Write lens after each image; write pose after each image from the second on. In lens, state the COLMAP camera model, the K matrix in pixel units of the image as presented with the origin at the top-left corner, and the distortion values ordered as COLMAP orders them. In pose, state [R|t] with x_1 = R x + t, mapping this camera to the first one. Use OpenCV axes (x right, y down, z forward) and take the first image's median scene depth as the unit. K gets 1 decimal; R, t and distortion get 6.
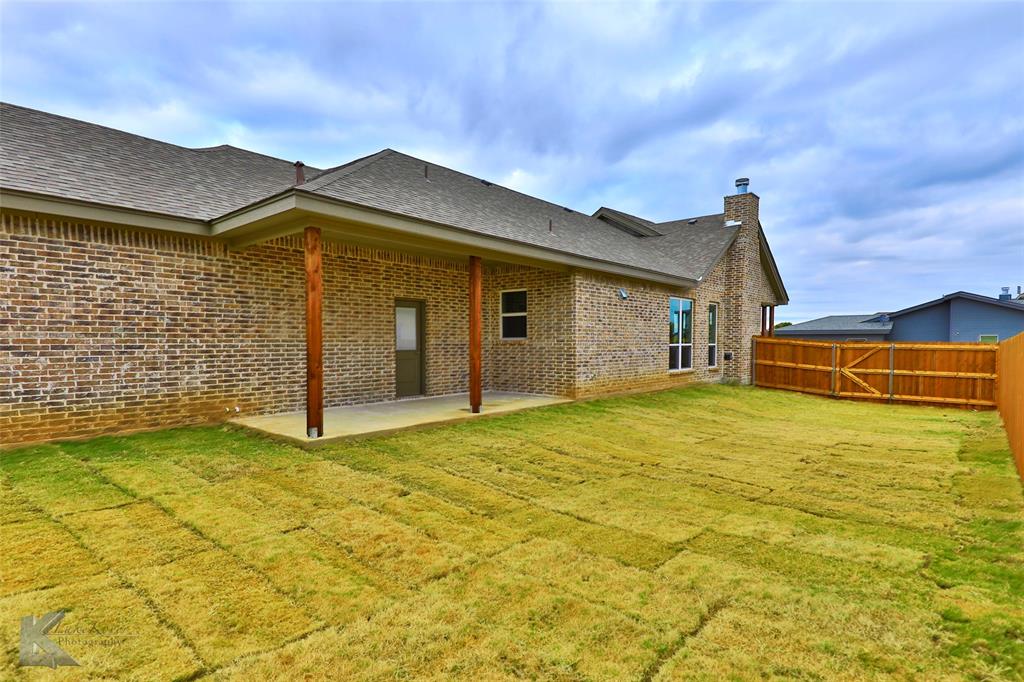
lens RADIAL K [[524.7, 0, 511.7], [0, 524.7, 358.5], [0, 0, 1]] dist [0.027220, -0.000211]
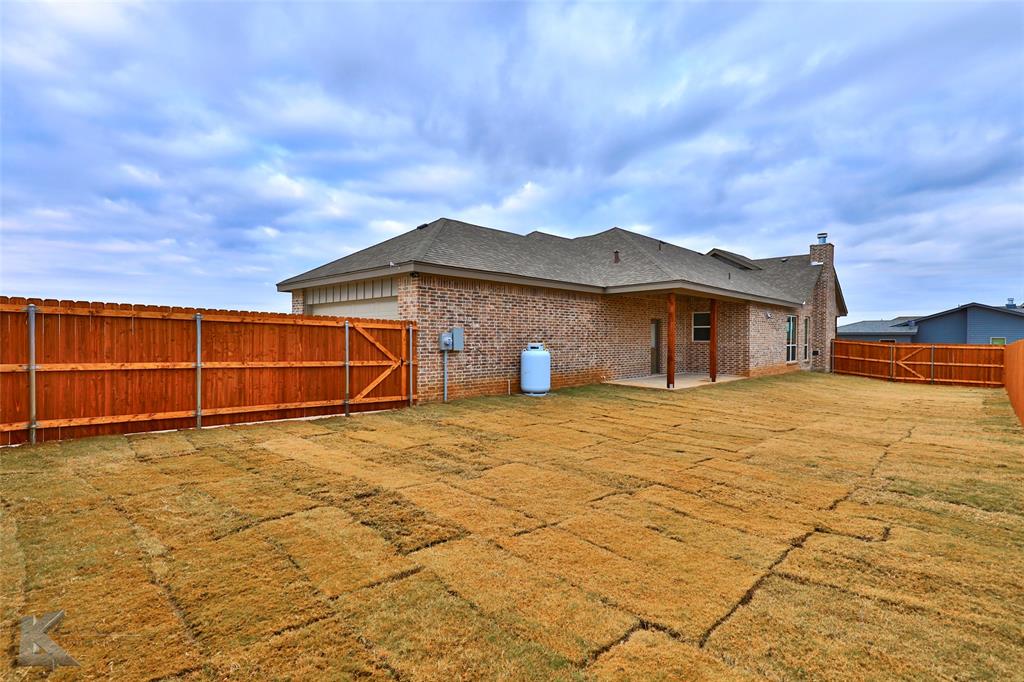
lens RADIAL K [[486.0, 0, 512.0], [0, 486.0, 341.0], [0, 0, 1]] dist [0.013685, -0.000250]
pose [[0.998632, 0.002420, -0.052229, -0.412751], [-0.003915, 0.999585, -0.028530, 0.005802], [0.052138, 0.028696, 0.998227, -0.464976]]
